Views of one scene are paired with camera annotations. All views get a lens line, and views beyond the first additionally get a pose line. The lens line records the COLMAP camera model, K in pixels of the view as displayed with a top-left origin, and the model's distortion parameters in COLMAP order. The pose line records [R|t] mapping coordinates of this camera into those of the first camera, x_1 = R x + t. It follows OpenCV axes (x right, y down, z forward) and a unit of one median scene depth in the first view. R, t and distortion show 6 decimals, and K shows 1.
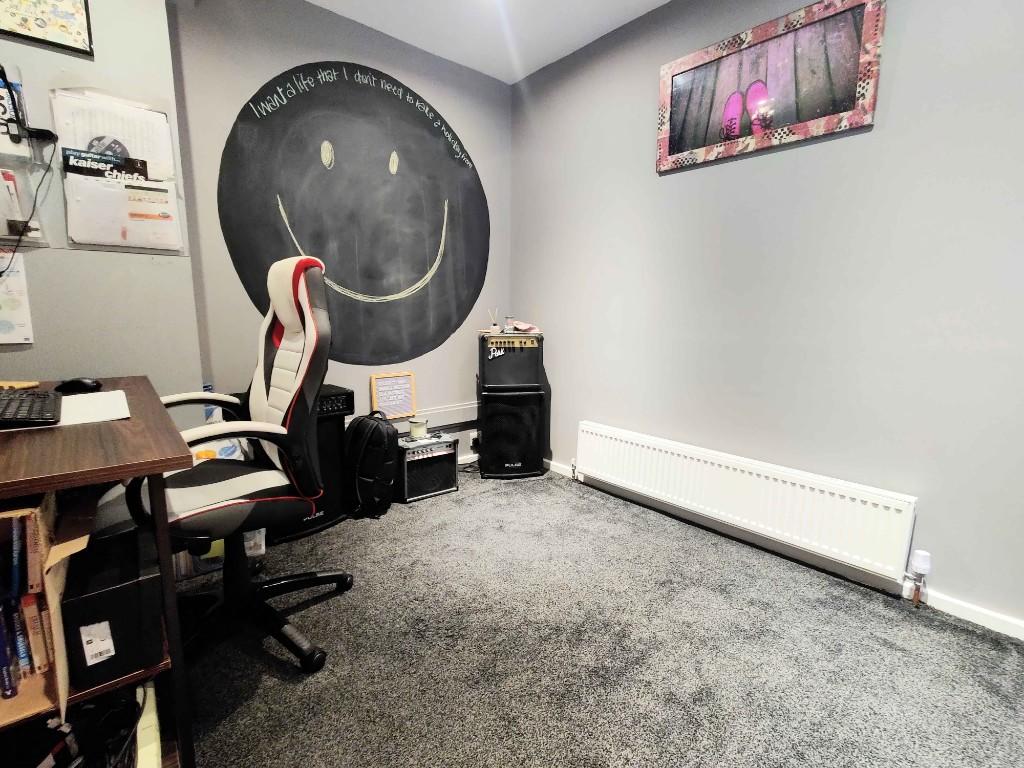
lens RADIAL K [[476.9, 0, 514.4], [0, 476.9, 384.3], [0, 0, 1]] dist [0.004369, -0.004025]
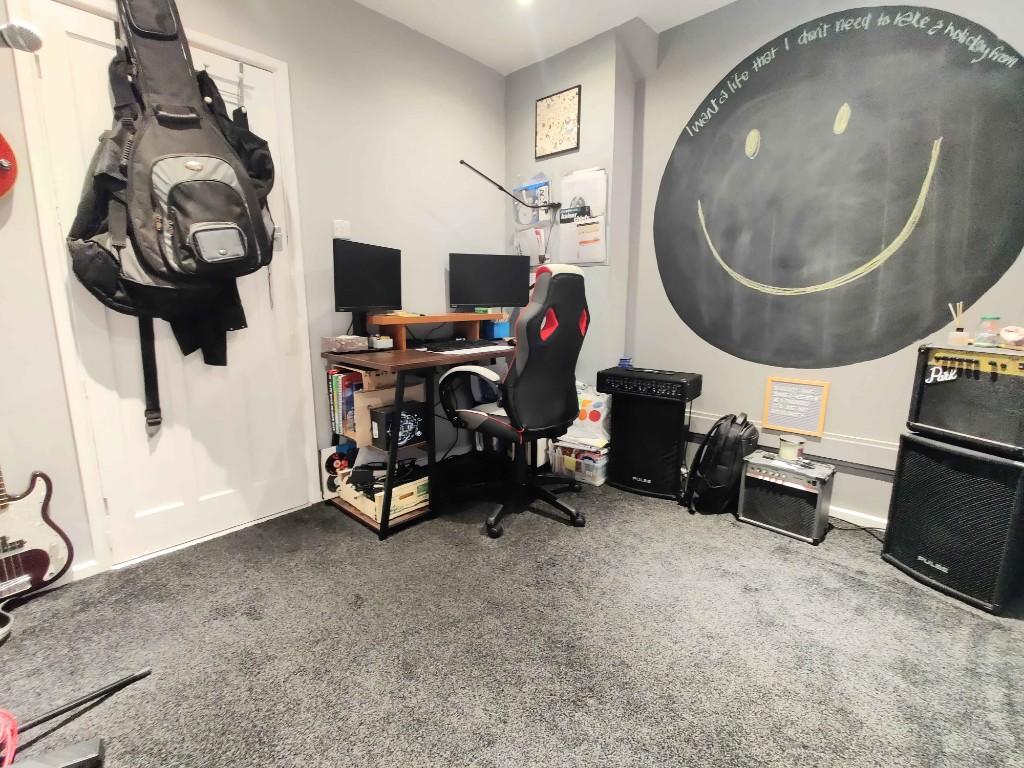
lens RADIAL K [[476.9, 0, 514.4], [0, 476.9, 384.3], [0, 0, 1]] dist [0.004369, -0.004025]
pose [[0.128203, 0.170622, -0.976961, 0.527195], [-0.157094, 0.976146, 0.149865, -0.065077], [0.979227, 0.134262, 0.151949, 0.399445]]
